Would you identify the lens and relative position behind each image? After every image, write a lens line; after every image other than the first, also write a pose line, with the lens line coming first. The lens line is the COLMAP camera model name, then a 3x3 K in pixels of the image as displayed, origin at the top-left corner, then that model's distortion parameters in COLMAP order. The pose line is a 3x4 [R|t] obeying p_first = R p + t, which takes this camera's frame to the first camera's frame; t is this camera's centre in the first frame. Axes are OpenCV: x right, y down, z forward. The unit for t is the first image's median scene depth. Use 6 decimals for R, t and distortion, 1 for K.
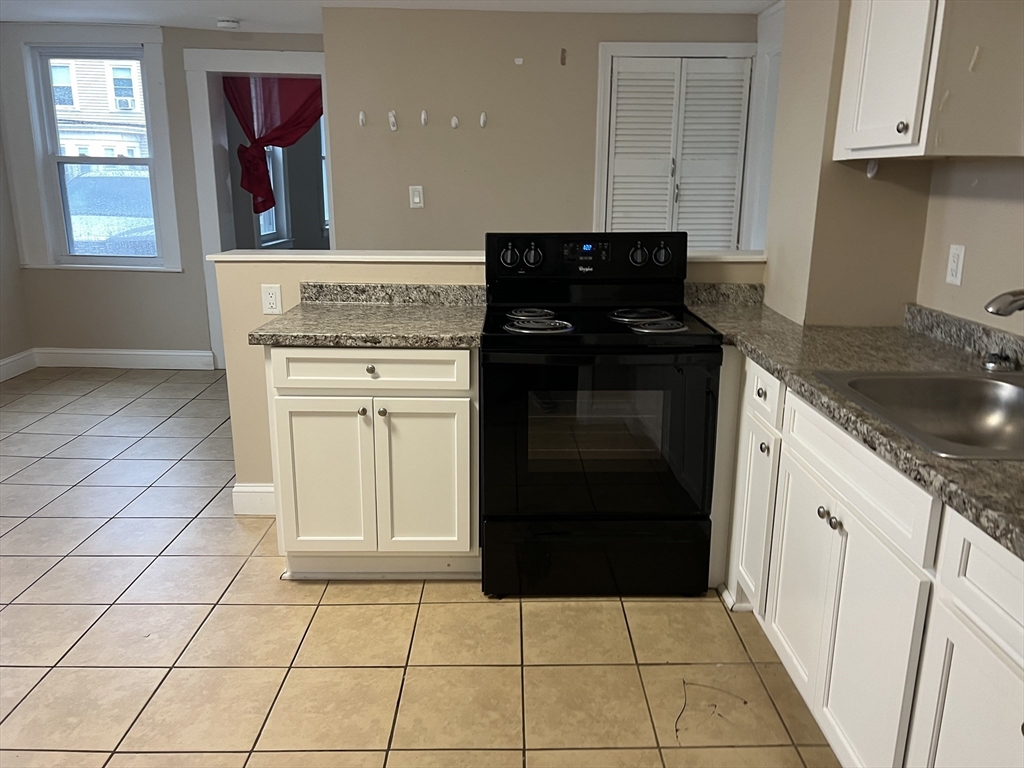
lens RADIAL K [[767.4, 0, 517.6], [0, 767.4, 383.5], [0, 0, 1]] dist [0.082296, -0.090646]
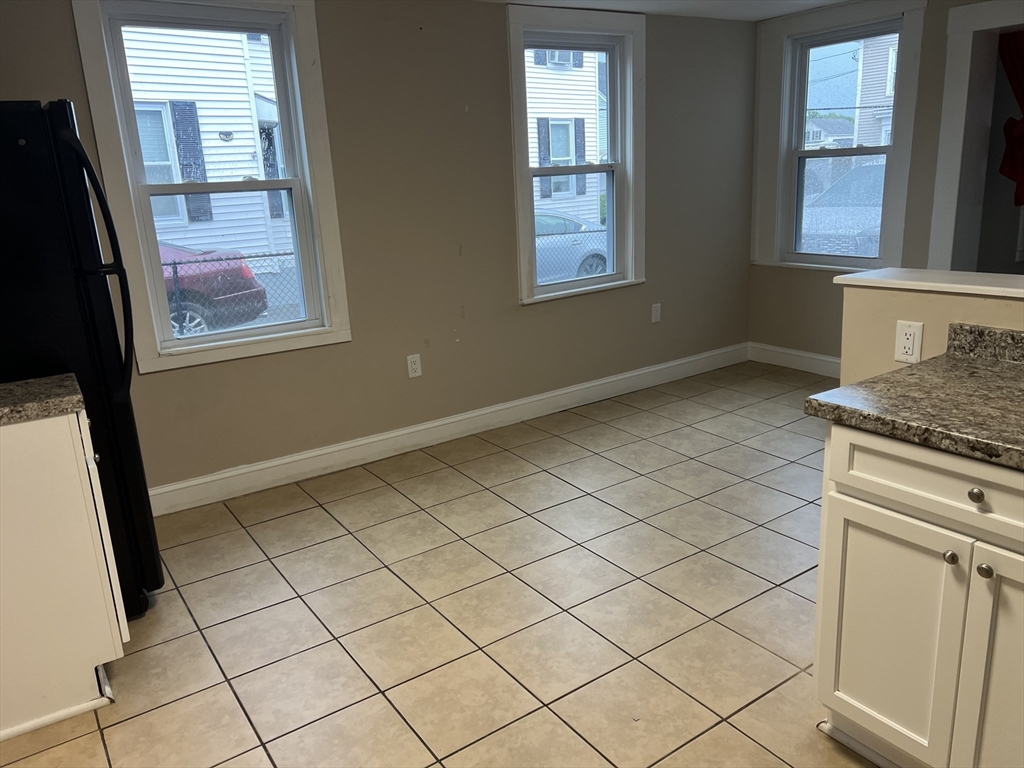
lens RADIAL K [[767.2, 0, 510.1], [0, 767.2, 377.1], [0, 0, 1]] dist [0.074947, -0.080578]
pose [[0.562324, 0.170123, -0.809228, 0.076524], [-0.156813, 0.982790, 0.097643, -0.108308], [0.811912, 0.071991, 0.579324, 0.346683]]
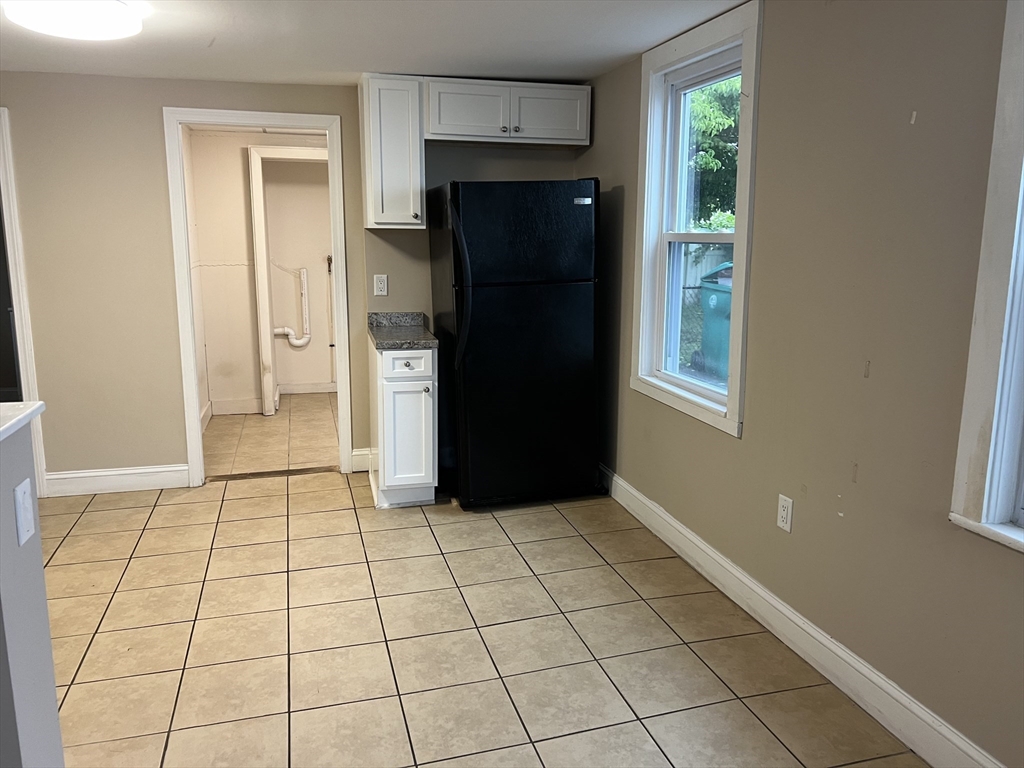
lens RADIAL K [[767.2, 0, 510.1], [0, 767.2, 377.1], [0, 0, 1]] dist [0.074947, -0.080578]
pose [[-0.964831, 0.029373, -0.261226, -0.749618], [-0.084949, 0.905580, 0.415583, -0.562739], [0.248768, 0.423158, -0.871236, 1.991999]]
